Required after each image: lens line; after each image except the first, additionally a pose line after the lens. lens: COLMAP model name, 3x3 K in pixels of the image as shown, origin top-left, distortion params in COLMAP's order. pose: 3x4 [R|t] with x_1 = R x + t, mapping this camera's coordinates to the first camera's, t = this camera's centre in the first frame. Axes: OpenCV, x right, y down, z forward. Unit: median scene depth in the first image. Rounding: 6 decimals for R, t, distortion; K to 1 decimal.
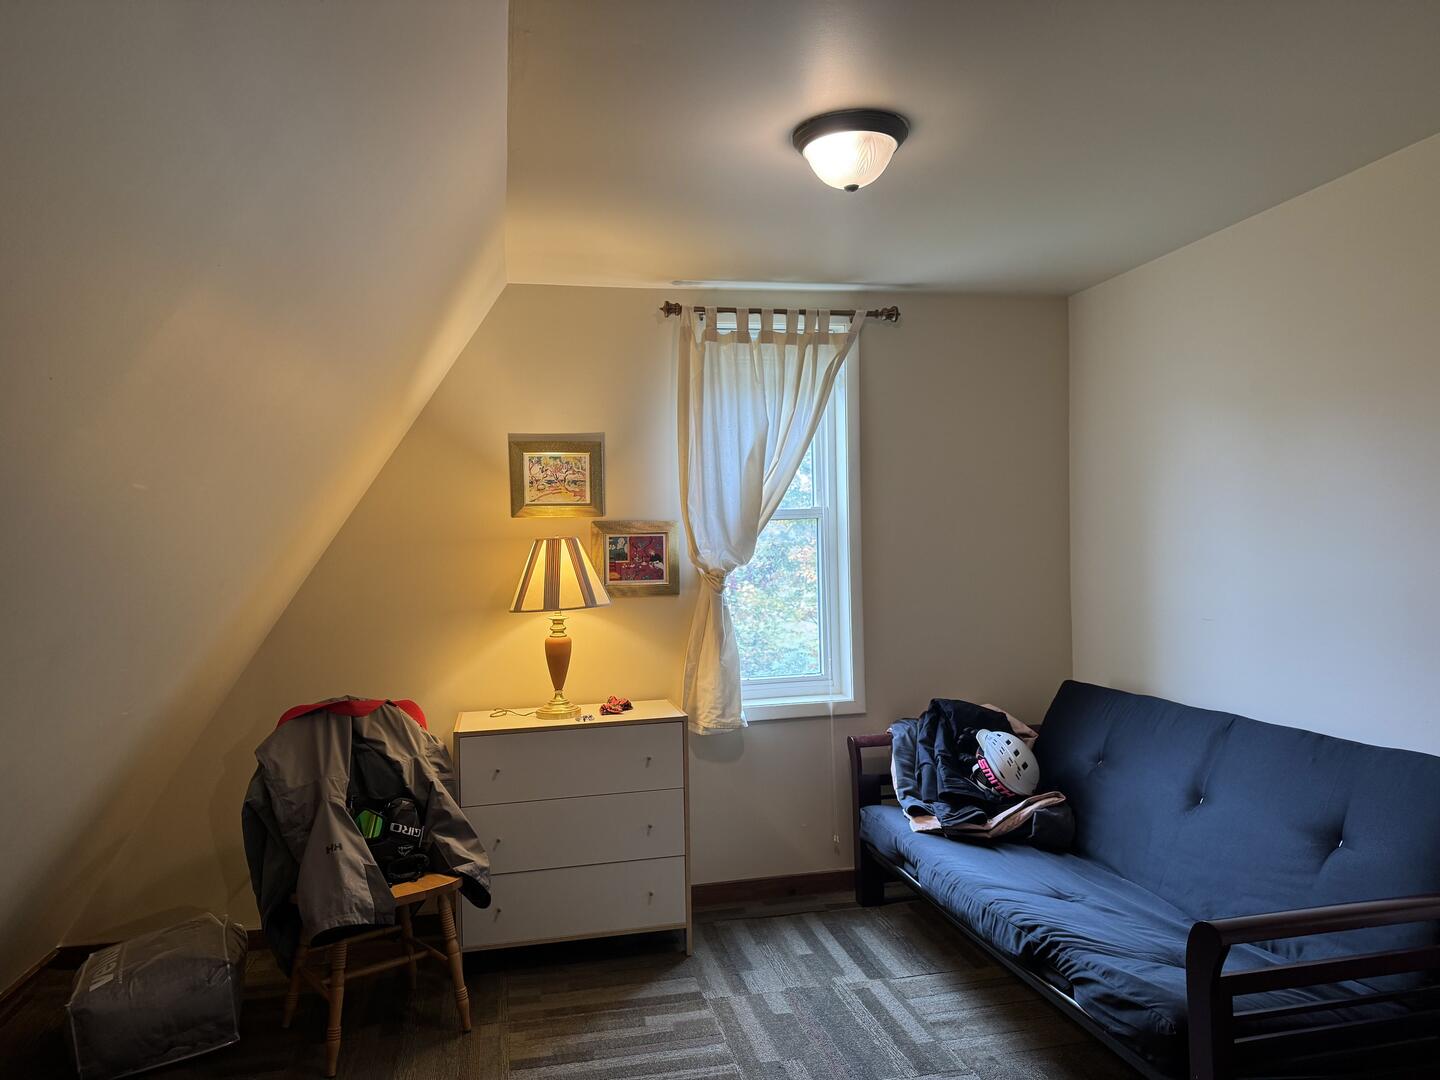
lens RADIAL K [[1007.2, 0, 716.3], [0, 1007.2, 530.7], [0, 0, 1]] dist [0.089764, -0.109001]
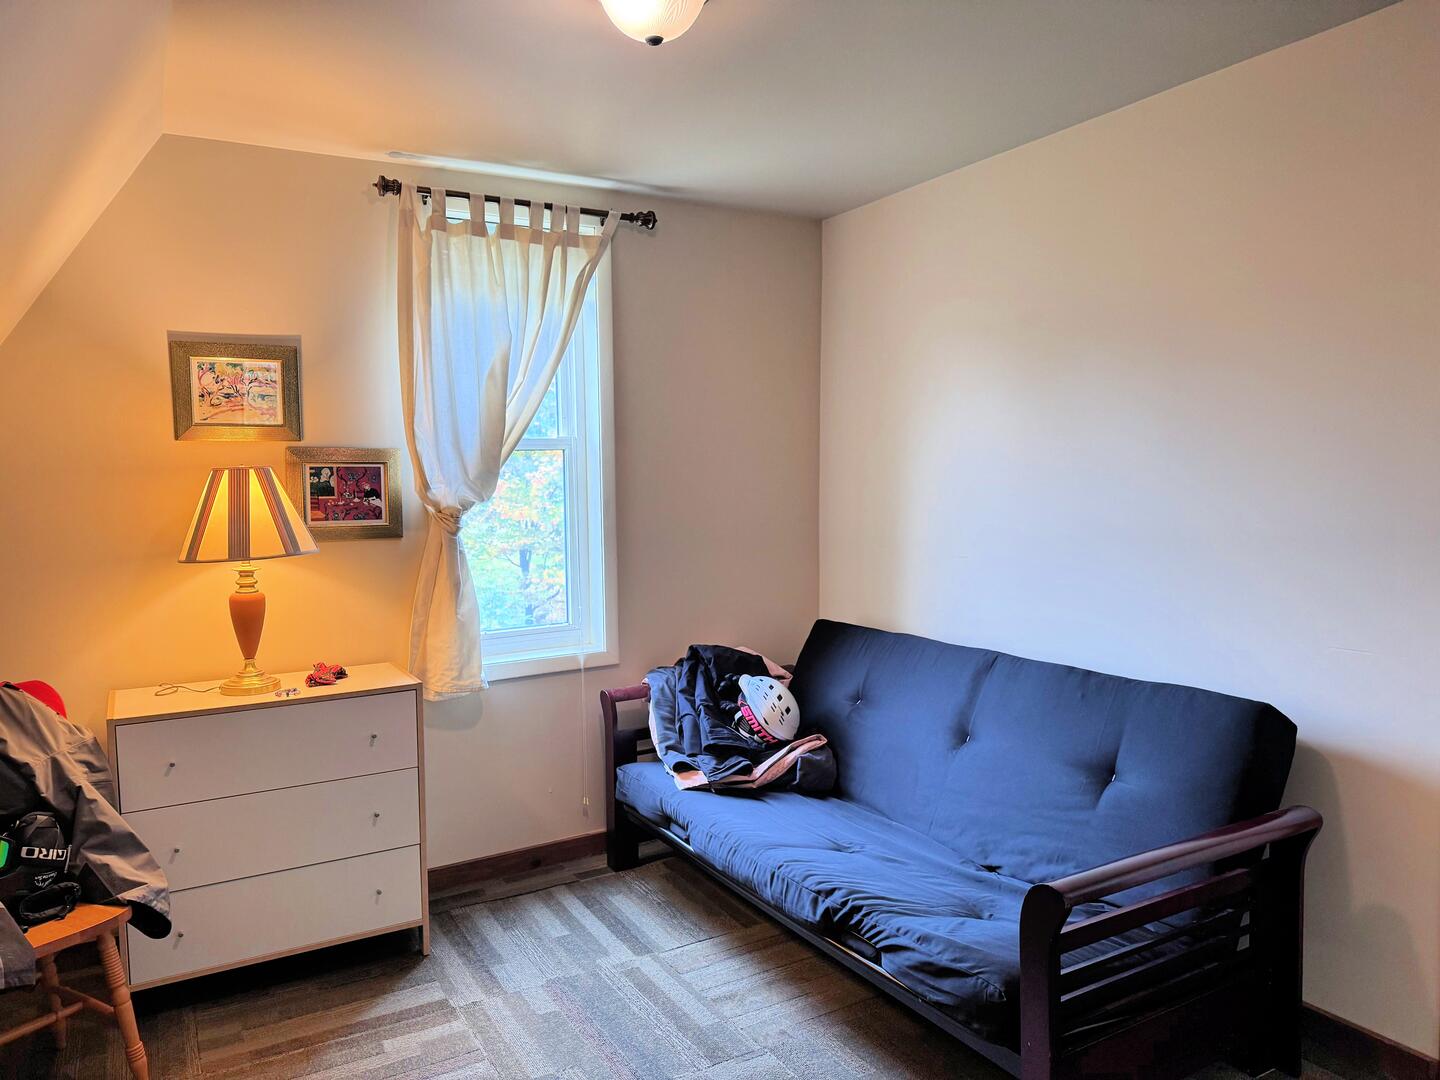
lens RADIAL K [[1007.2, 0, 717.2], [0, 1007.2, 540.7], [0, 0, 1]] dist [0.089764, -0.109001]
pose [[0.950230, -0.012160, 0.311311, -0.055371], [-0.012263, 0.997004, 0.076374, -0.001548], [-0.311307, -0.076391, 0.947234, 0.128284]]
